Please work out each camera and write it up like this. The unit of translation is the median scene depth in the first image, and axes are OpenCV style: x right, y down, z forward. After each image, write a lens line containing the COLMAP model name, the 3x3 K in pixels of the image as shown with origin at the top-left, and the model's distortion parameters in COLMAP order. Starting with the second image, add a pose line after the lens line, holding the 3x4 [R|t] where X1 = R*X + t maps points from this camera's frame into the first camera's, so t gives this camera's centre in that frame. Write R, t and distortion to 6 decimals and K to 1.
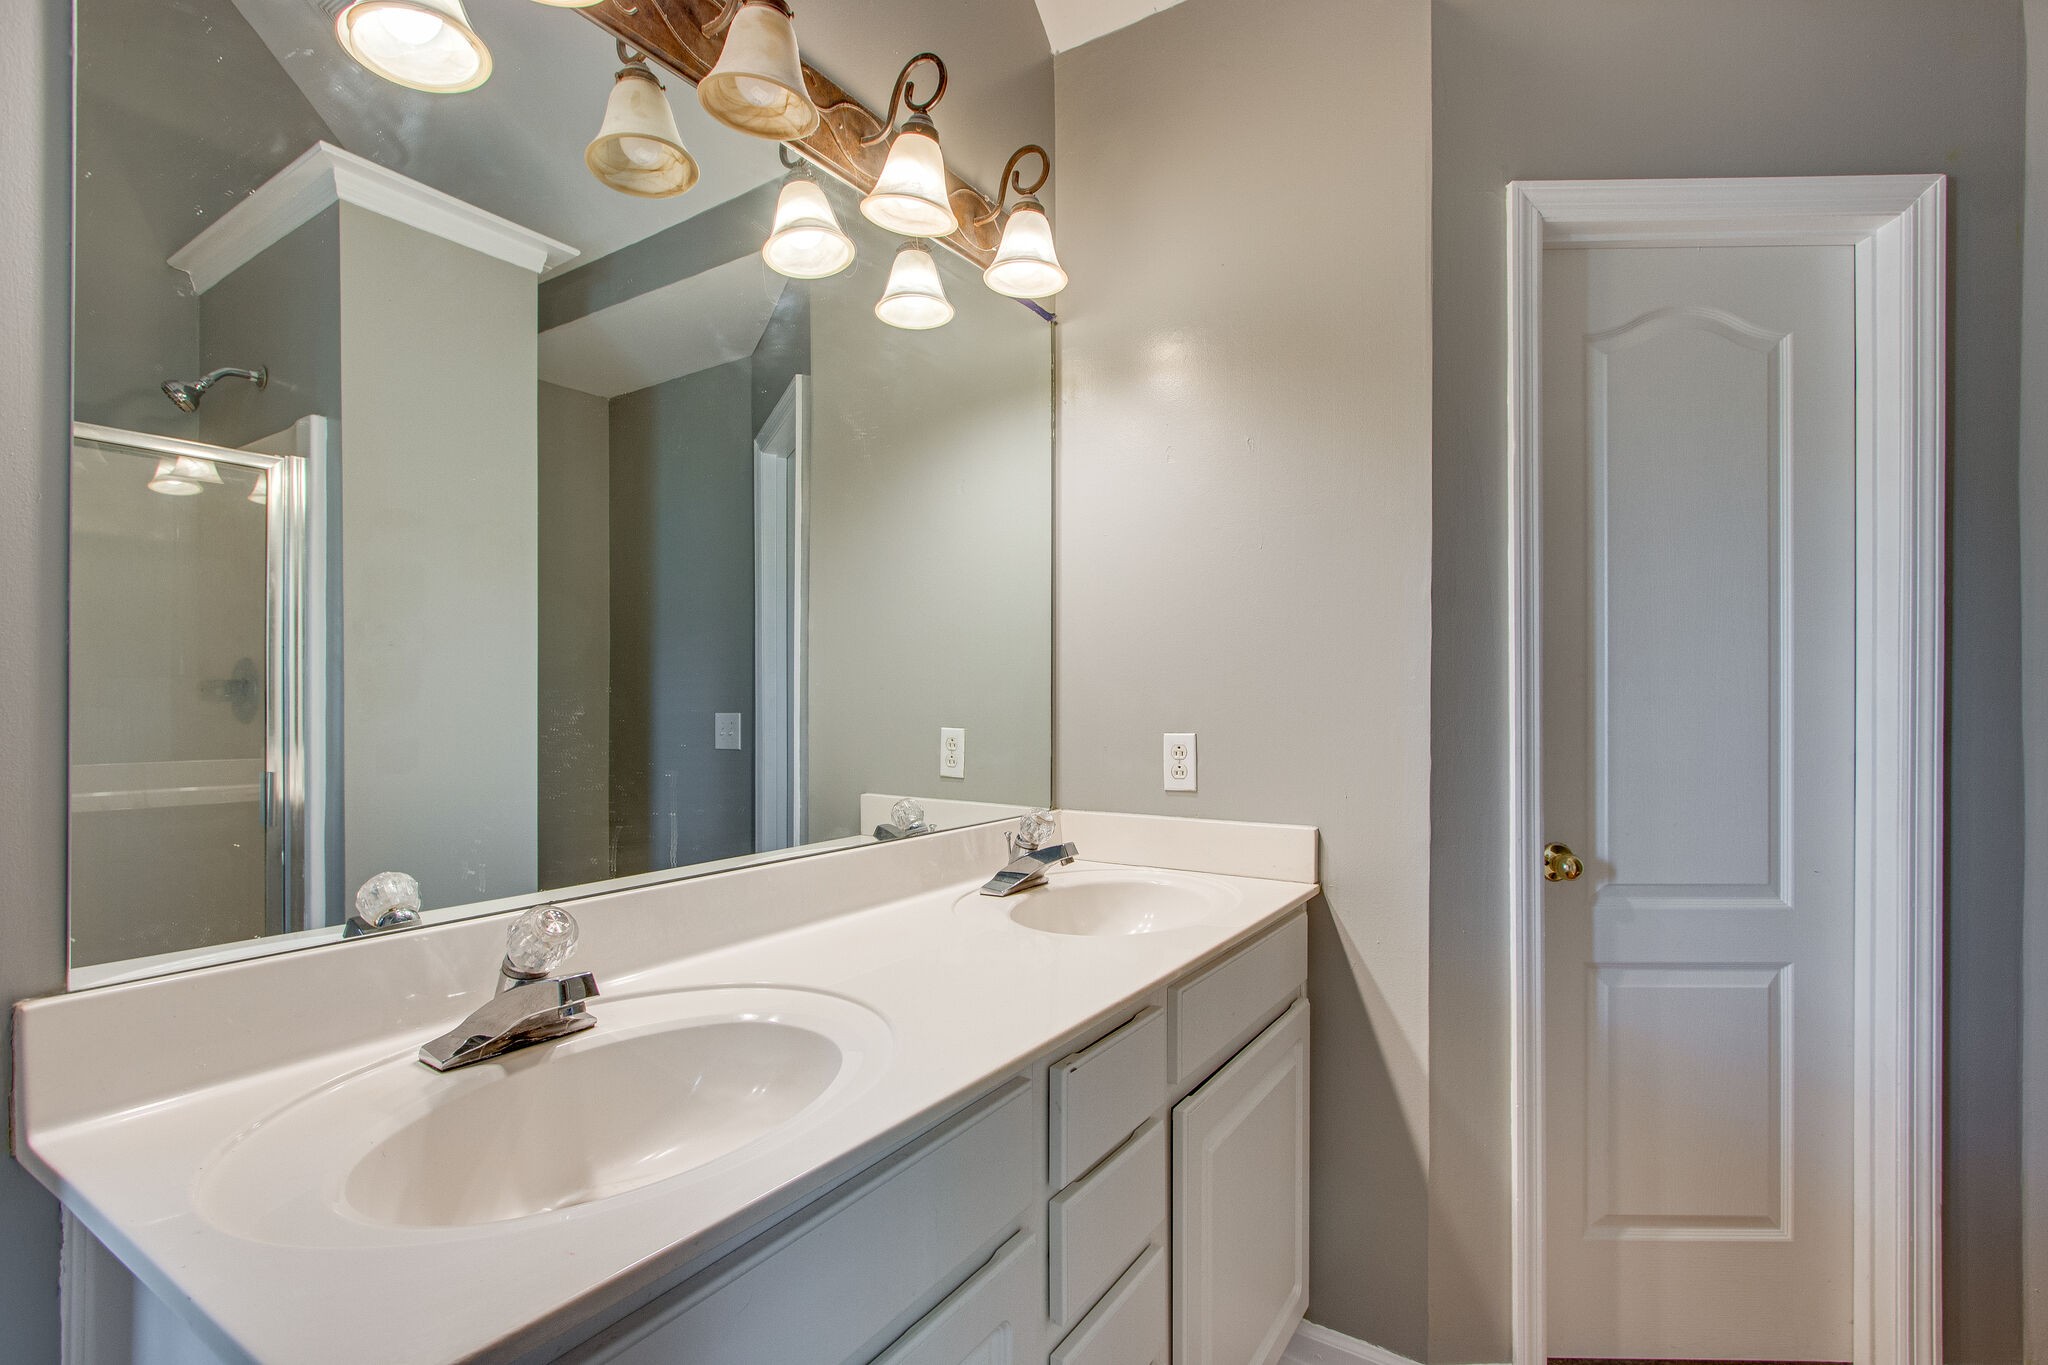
lens RADIAL K [[948.3, 0, 980.6], [0, 948.3, 691.1], [0, 0, 1]] dist [-0.004417, 0.002624]
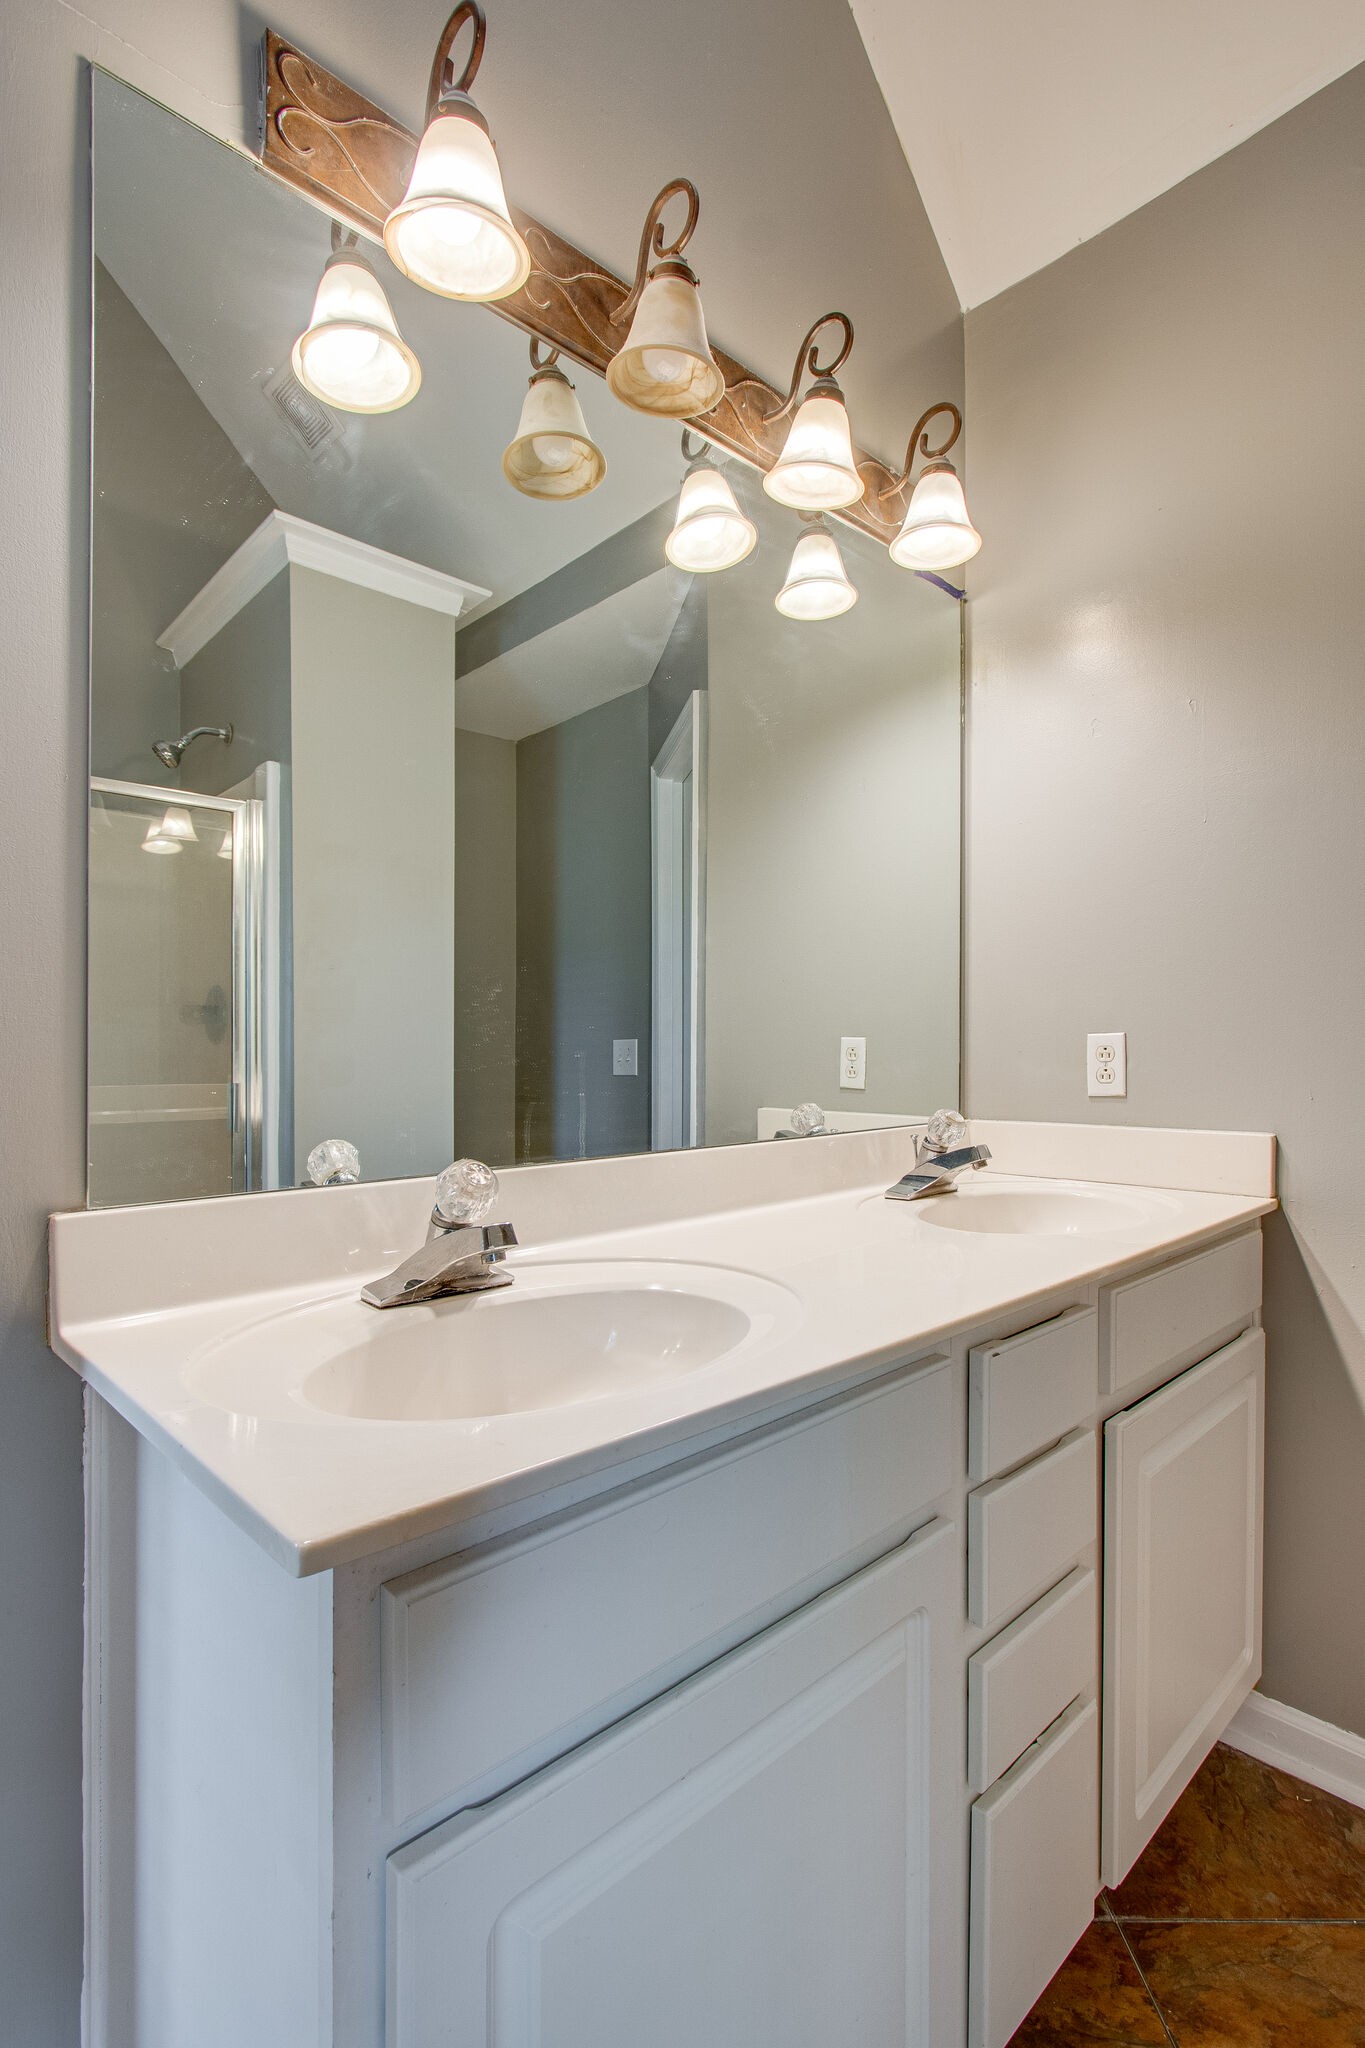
lens RADIAL K [[948.3, 0, 663.2], [0, 948.3, 1036.5], [0, 0, 1]] dist [-0.004417, 0.002624]
pose [[0.976333, -0.000132, -0.216273, -0.012090], [0.000649, 0.999997, 0.002321, 0.049469], [0.216272, -0.002407, 0.976330, 0.010022]]
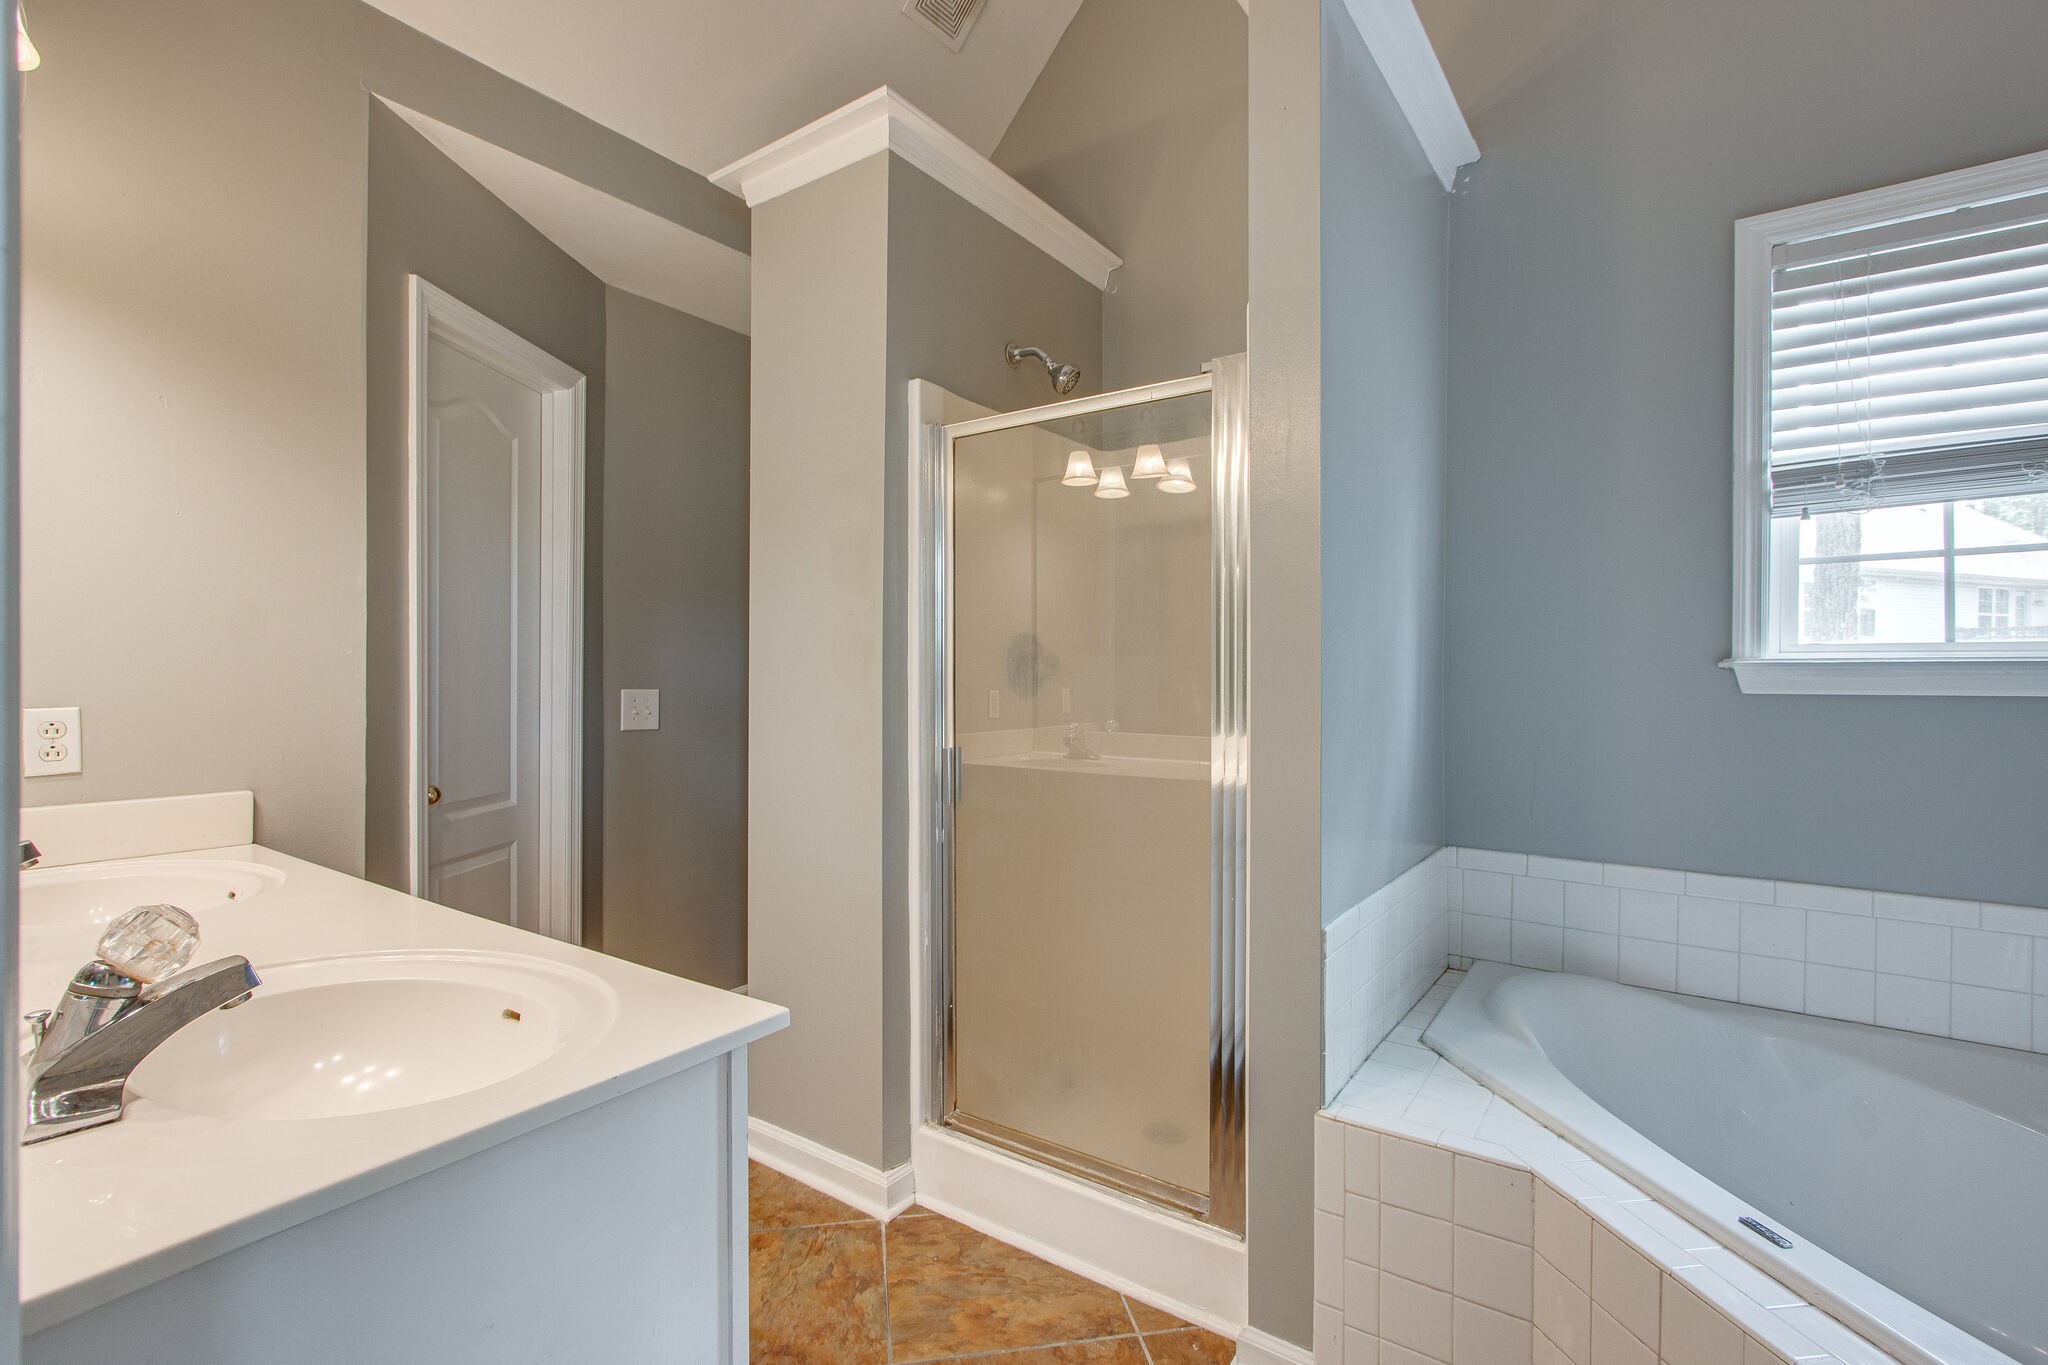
lens RADIAL K [[948.3, 0, 1032.4], [0, 948.3, 688.1], [0, 0, 1]] dist [-0.004417, 0.002624]
pose [[0.040436, -0.009164, 0.999140, -0.669605], [-0.000631, 0.999958, 0.009197, 0.020252], [-0.999182, -0.001002, 0.040428, 0.085697]]
